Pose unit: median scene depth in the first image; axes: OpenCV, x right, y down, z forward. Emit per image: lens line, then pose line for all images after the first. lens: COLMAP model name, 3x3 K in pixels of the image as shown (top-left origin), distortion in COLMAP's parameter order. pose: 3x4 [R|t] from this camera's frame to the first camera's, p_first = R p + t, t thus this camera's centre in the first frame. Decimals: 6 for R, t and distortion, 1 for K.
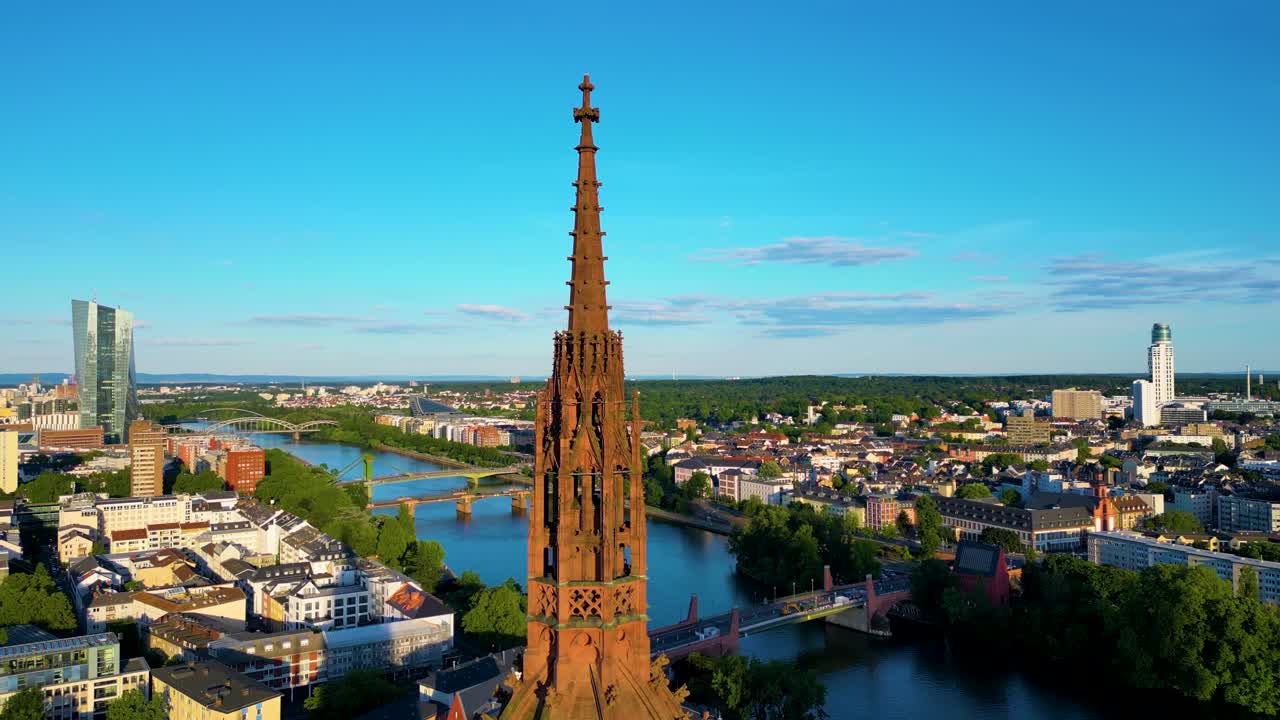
lens RADIAL K [[942.4, 0, 640.7], [0, 942.4, 359.8], [0, 0, 1]] dist [0.040582, -0.015824]
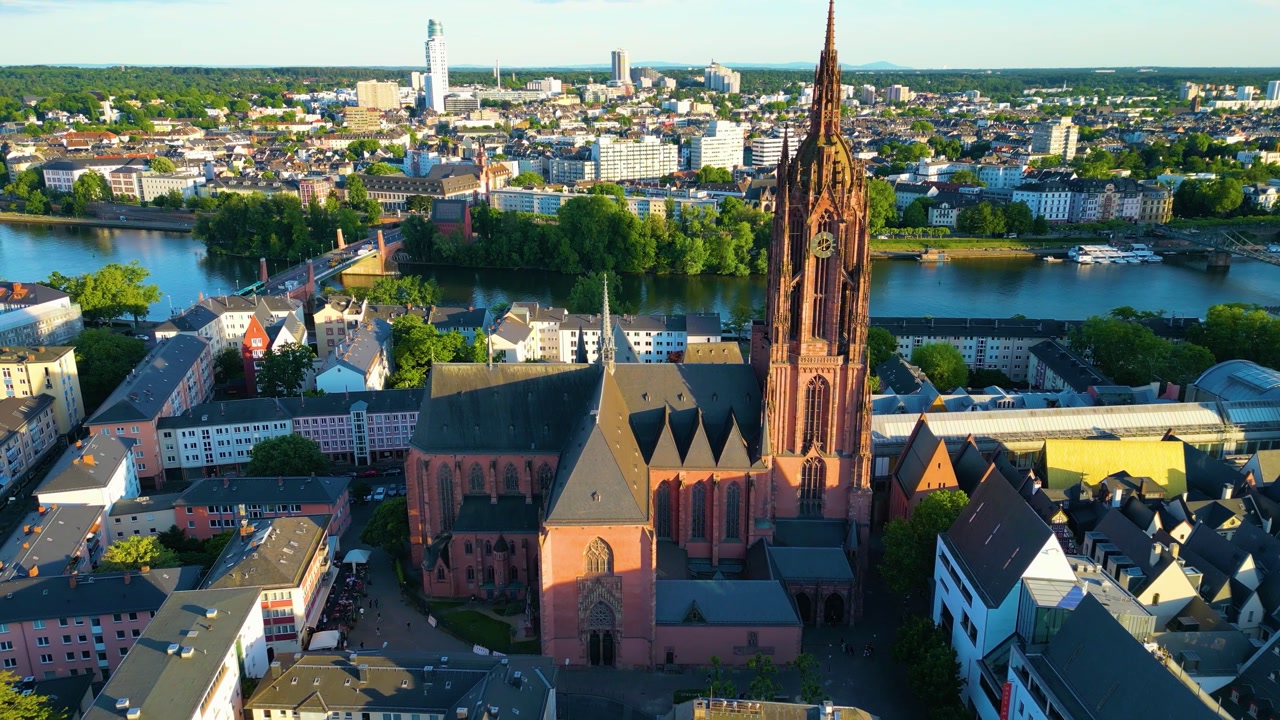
lens RADIAL K [[942.4, 0, 637.2], [0, 942.4, 358.6], [0, 0, 1]] dist [0.040582, -0.015824]
pose [[0.737692, -0.197454, 0.645617, -0.108955], [-0.011091, 0.952603, 0.304015, 0.000262], [-0.675046, -0.231430, 0.700538, -0.049400]]
